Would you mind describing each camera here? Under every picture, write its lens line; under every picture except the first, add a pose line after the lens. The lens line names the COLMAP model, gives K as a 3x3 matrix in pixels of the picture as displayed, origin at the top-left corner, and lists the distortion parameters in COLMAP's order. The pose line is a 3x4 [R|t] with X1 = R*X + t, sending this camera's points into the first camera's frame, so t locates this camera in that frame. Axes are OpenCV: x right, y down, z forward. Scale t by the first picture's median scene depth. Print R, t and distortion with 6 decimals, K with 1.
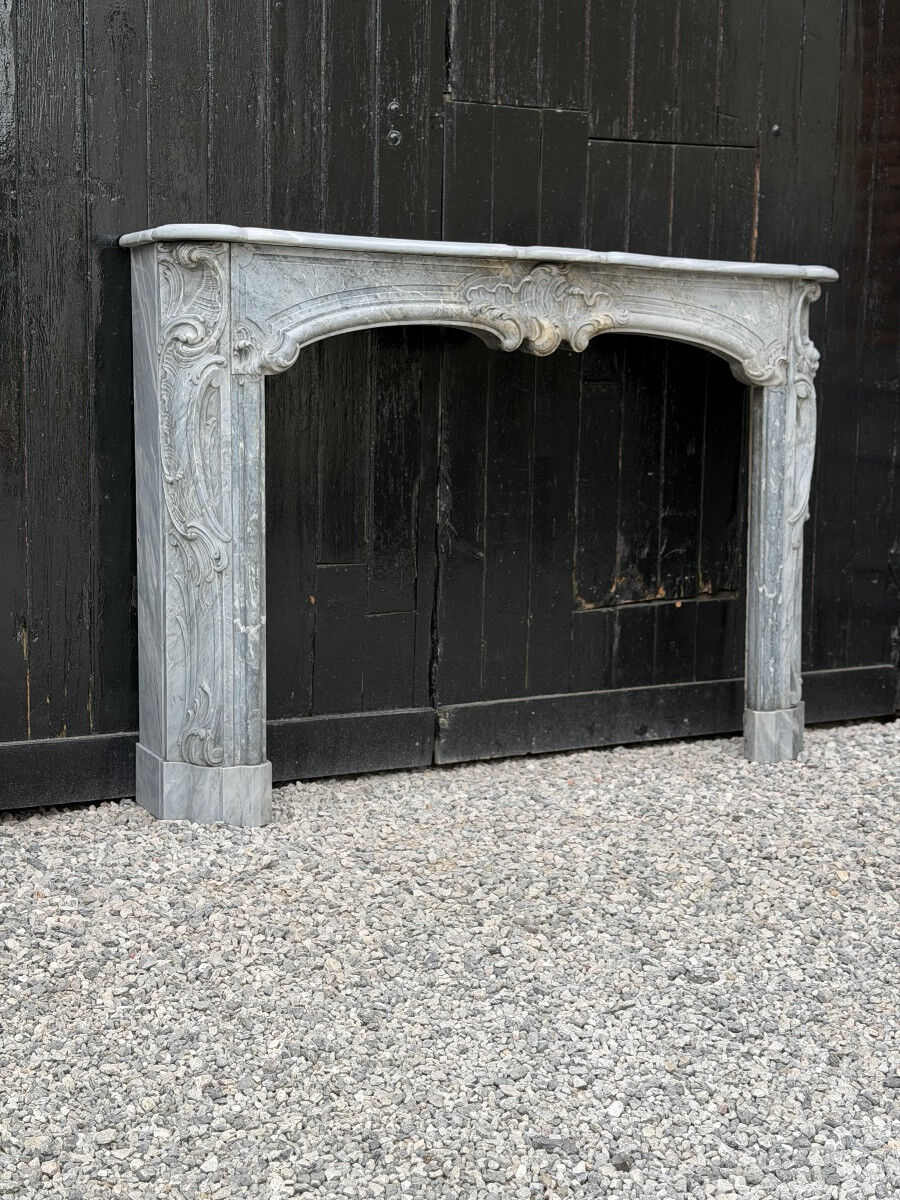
lens RADIAL K [[1678.5, 0, 453.2], [0, 1678.5, 599.2], [0, 0, 1]] dist [0.132509, 0.000000]
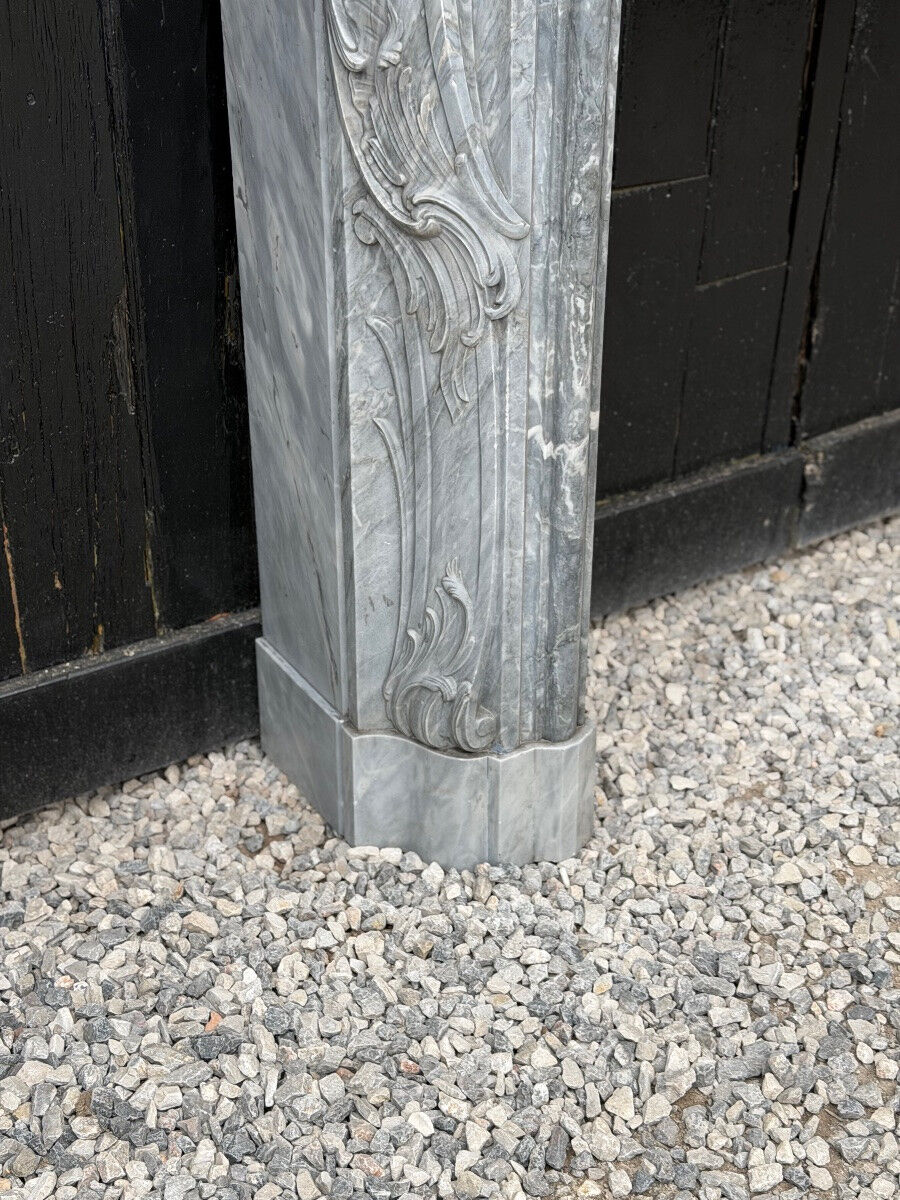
lens RADIAL K [[1678.5, 0, 433.8], [0, 1678.5, 592.2], [0, 0, 1]] dist [0.132509, 0.000000]
pose [[0.997403, -0.048954, 0.052837, -0.166438], [0.026234, 0.930057, 0.366479, -0.092534], [-0.067082, -0.364141, 0.928925, 0.592177]]
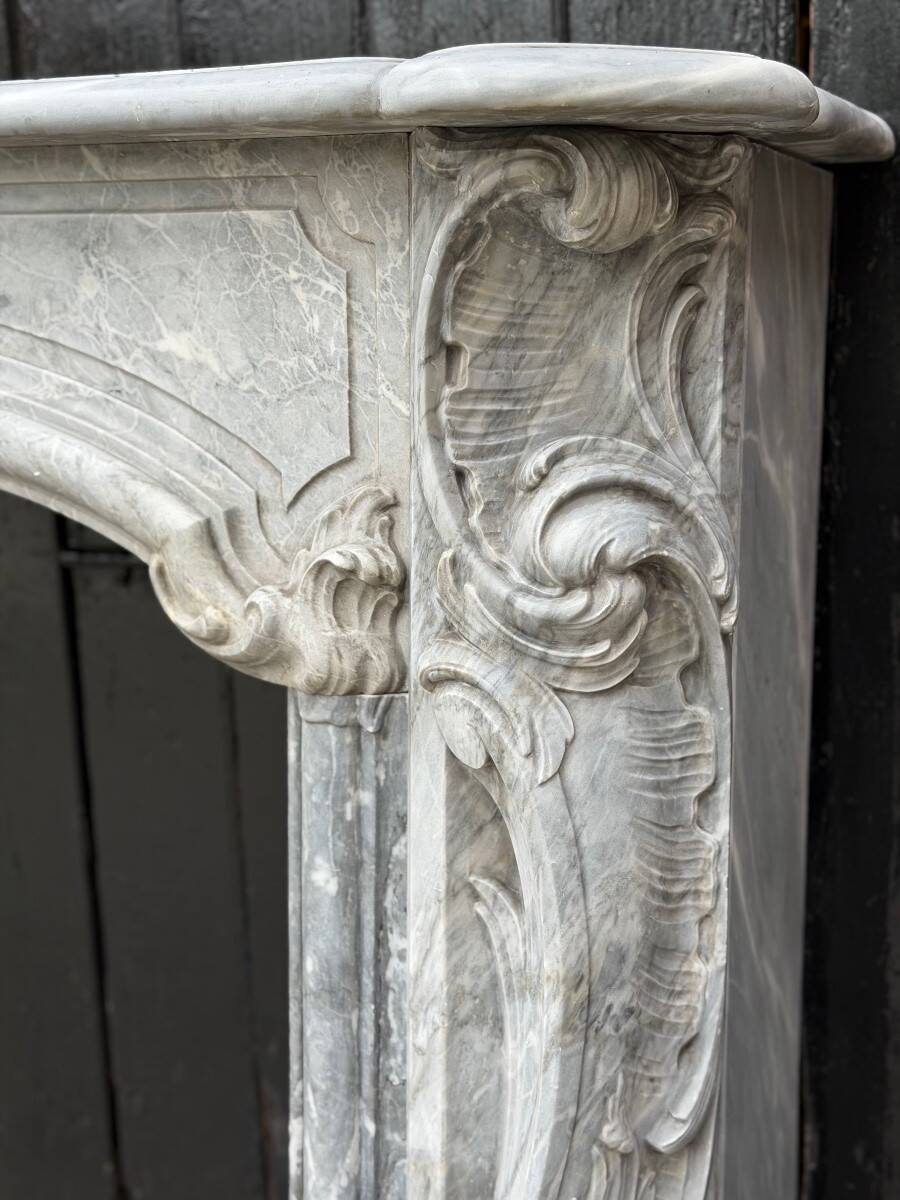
lens RADIAL K [[1678.5, 0, 460.3], [0, 1678.5, 607.7], [0, 0, 1]] dist [0.132509, 0.000000]
pose [[0.571443, 0.128816, -0.810469, 0.405956], [-0.087308, 0.991541, 0.096037, -0.177114], [0.815984, 0.015881, 0.577856, 1.019571]]
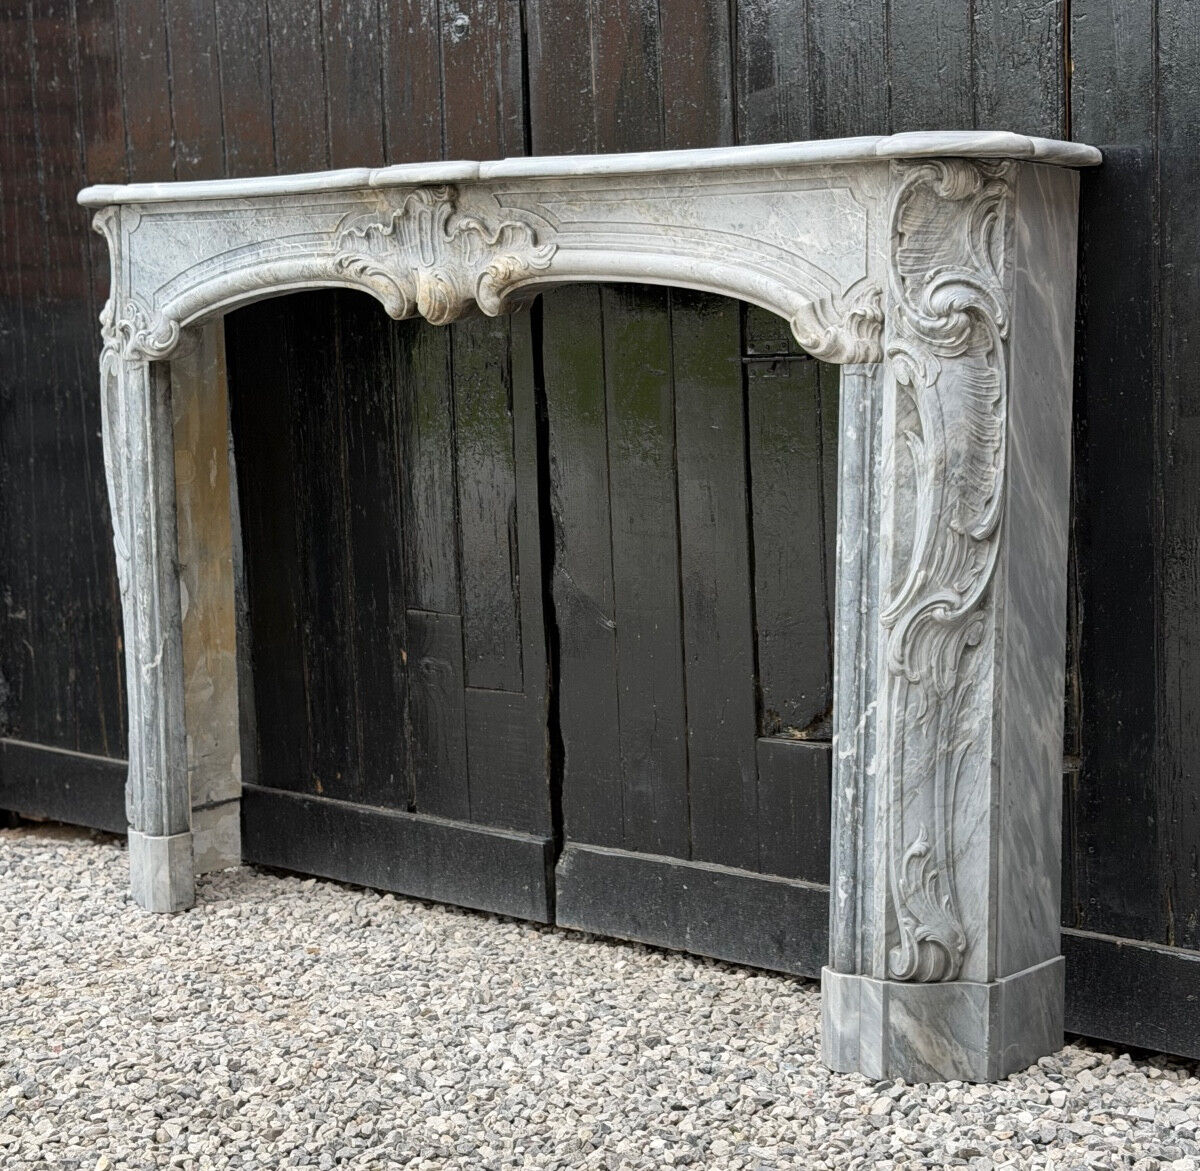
lens RADIAL K [[2267.3, 0, 605.2], [0, 2267.3, 575.9], [0, 0, 1]] dist [0.129876, 0.000000]
pose [[0.361057, 0.075766, -0.929461, 0.946567], [-0.104377, 0.993715, 0.040458, -0.091245], [0.926684, 0.082406, 0.366696, 0.759249]]
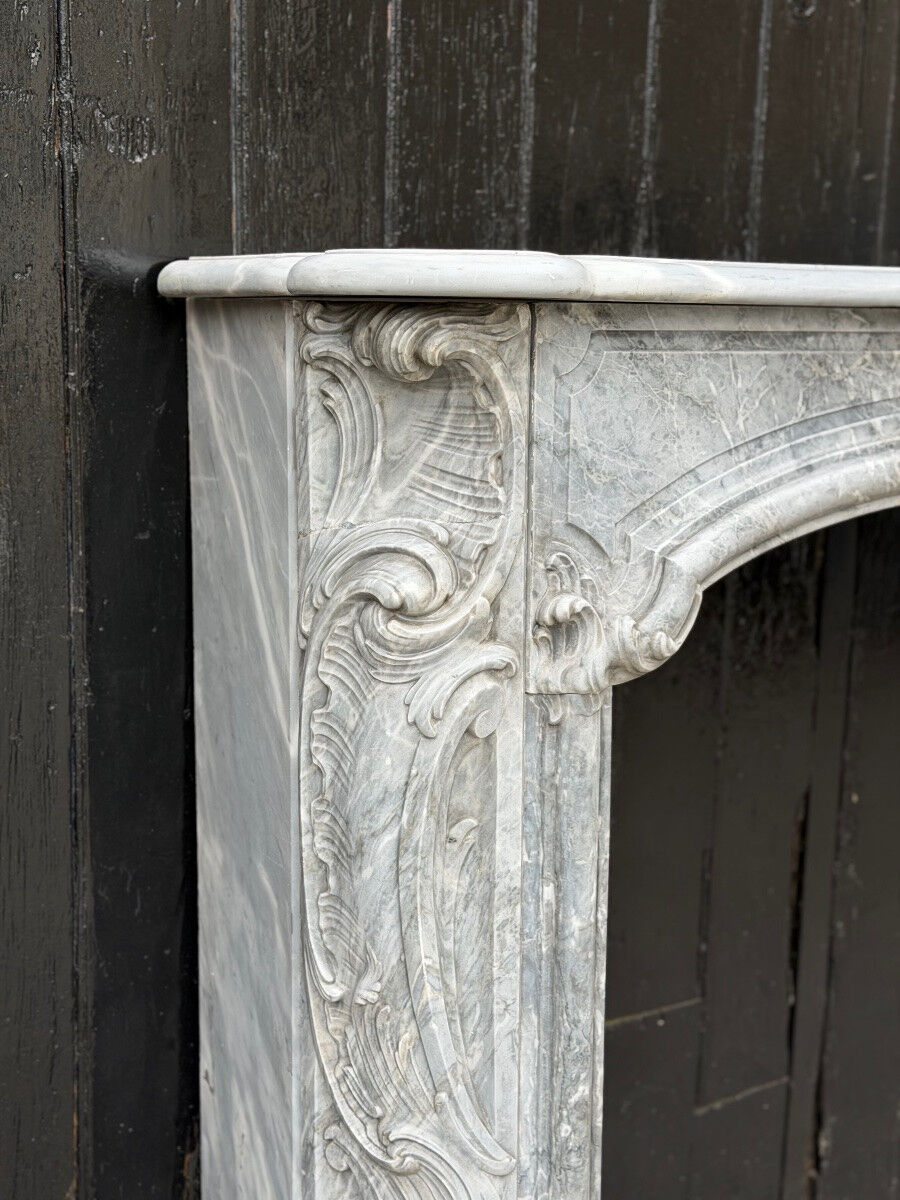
lens RADIAL K [[1678.5, 0, 464.9], [0, 1678.5, 604.1], [0, 0, 1]] dist [0.132509, 0.000000]
pose [[0.996085, -0.016407, 0.086866, -0.160513], [0.012407, 0.998846, 0.046387, -0.155450], [-0.087527, -0.045128, 0.995139, 0.626145]]
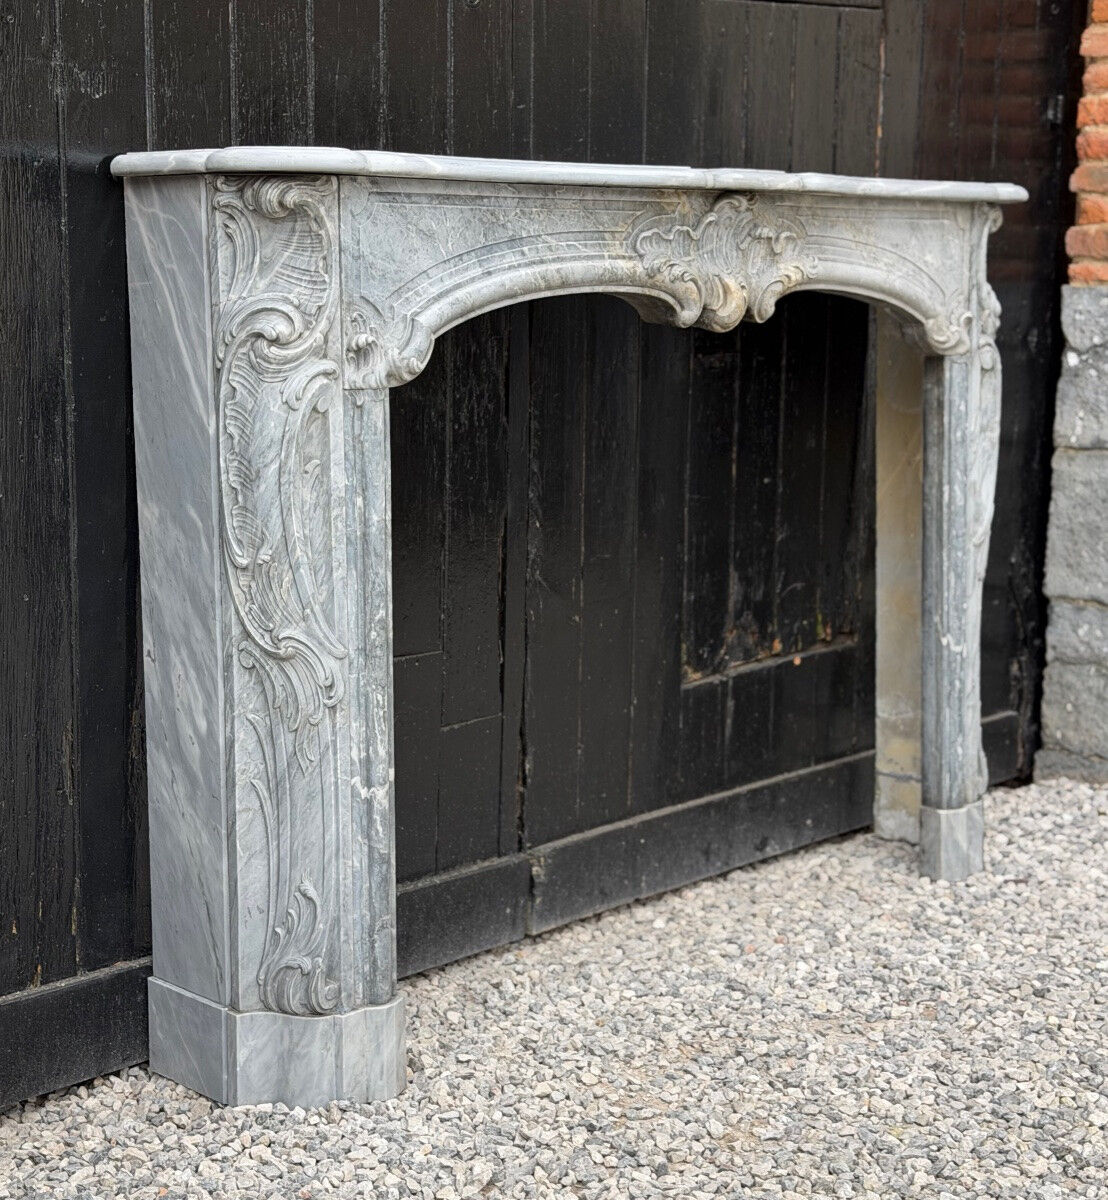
lens RADIAL K [[2142.8, 0, 565.5], [0, 2142.8, 624.3], [0, 0, 1]] dist [0.130681, 0.000000]
pose [[0.953807, -0.064965, 0.293311, -0.270741], [0.051538, 0.997249, 0.053285, -0.079548], [-0.295965, -0.035707, 0.954531, 0.207147]]
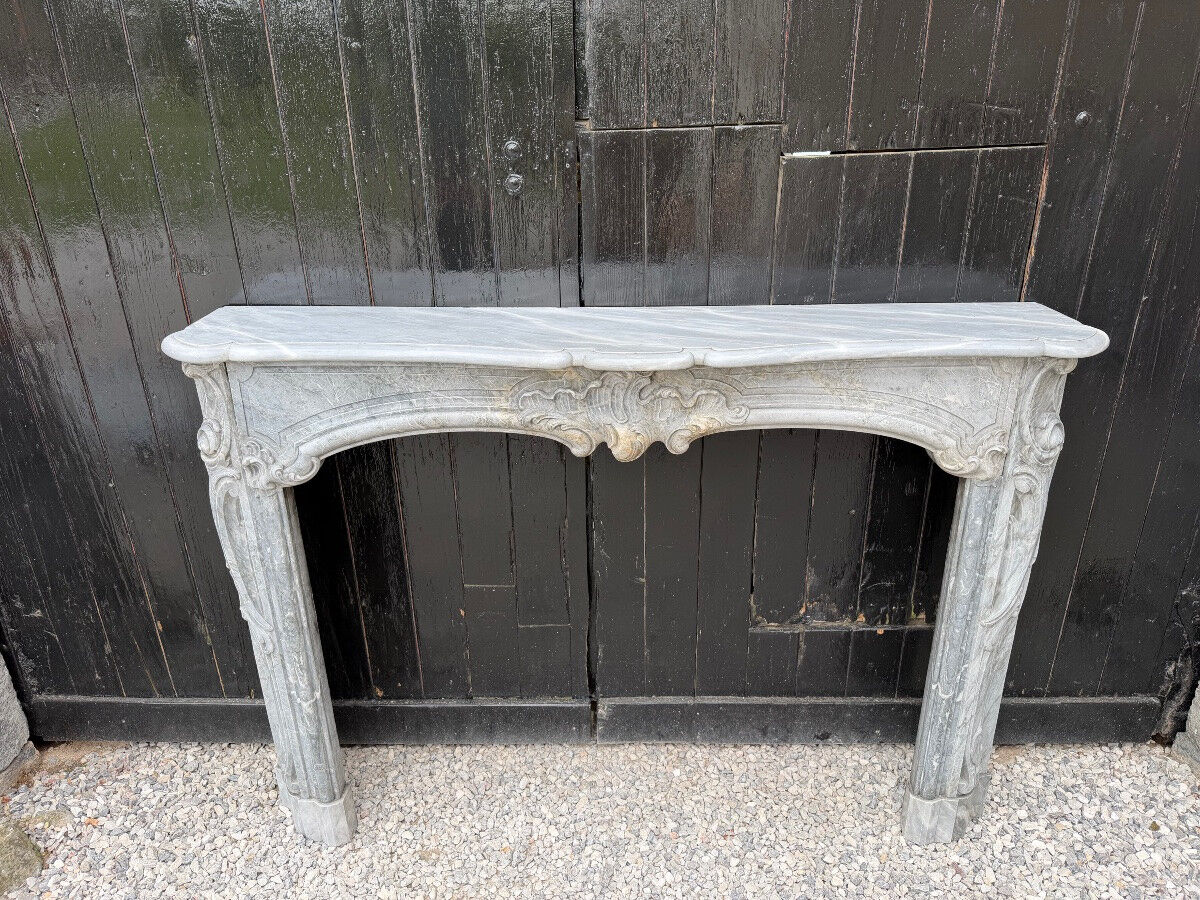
lens RADIAL K [[844.9, 0, 598.9], [0, 844.9, 452.6], [0, 0, 1]] dist [0.039960, -0.054345]
pose [[0.866791, 0.178481, -0.465637, 0.247811], [-0.043114, 0.957081, 0.286595, -0.279368], [0.496804, -0.228343, 0.837284, 0.649638]]
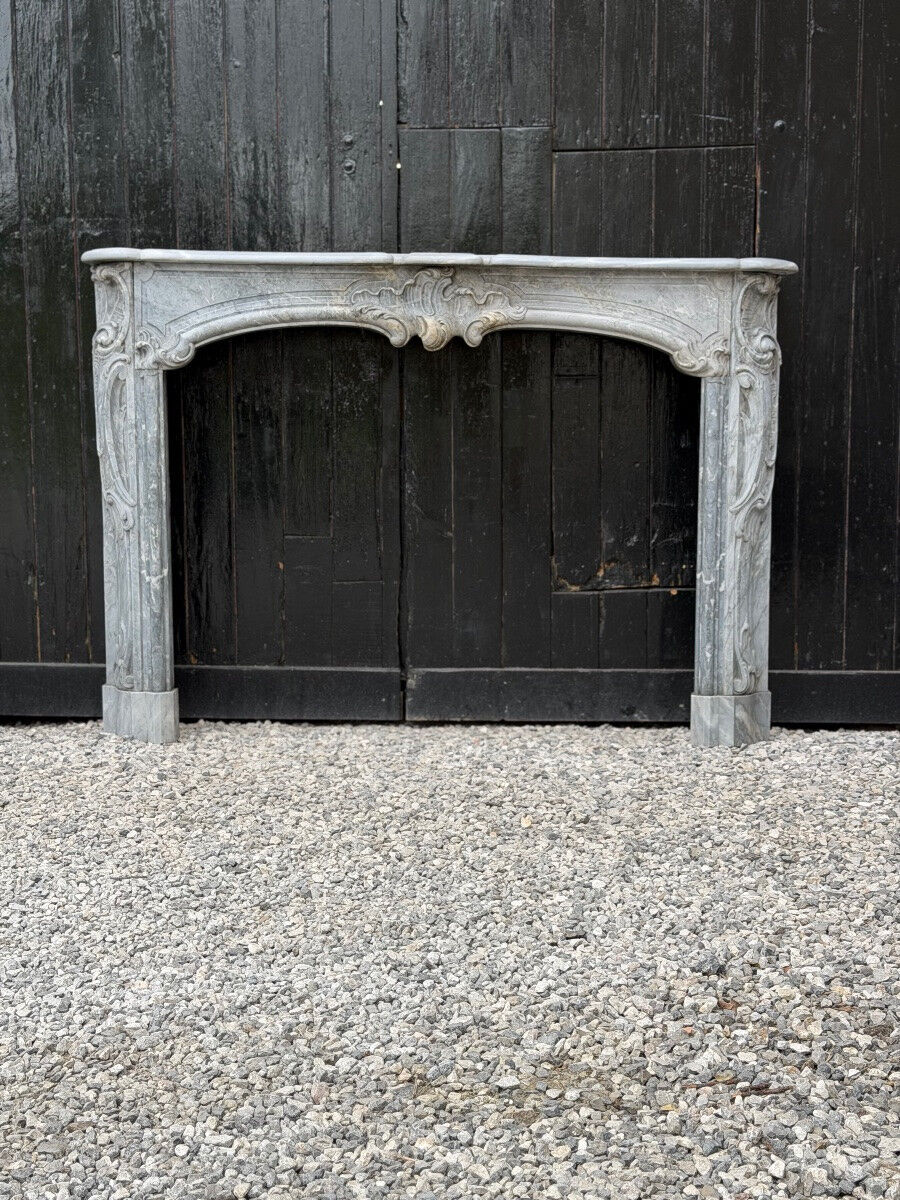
lens RADIAL K [[1678.5, 0, 446.4], [0, 1678.5, 606.1], [0, 0, 1]] dist [0.132509, 0.000000]
pose [[0.875146, 0.044773, -0.481784, 0.621803], [-0.055201, 0.998447, -0.007484, 0.033034], [0.480700, 0.033145, 0.876258, 0.034510]]
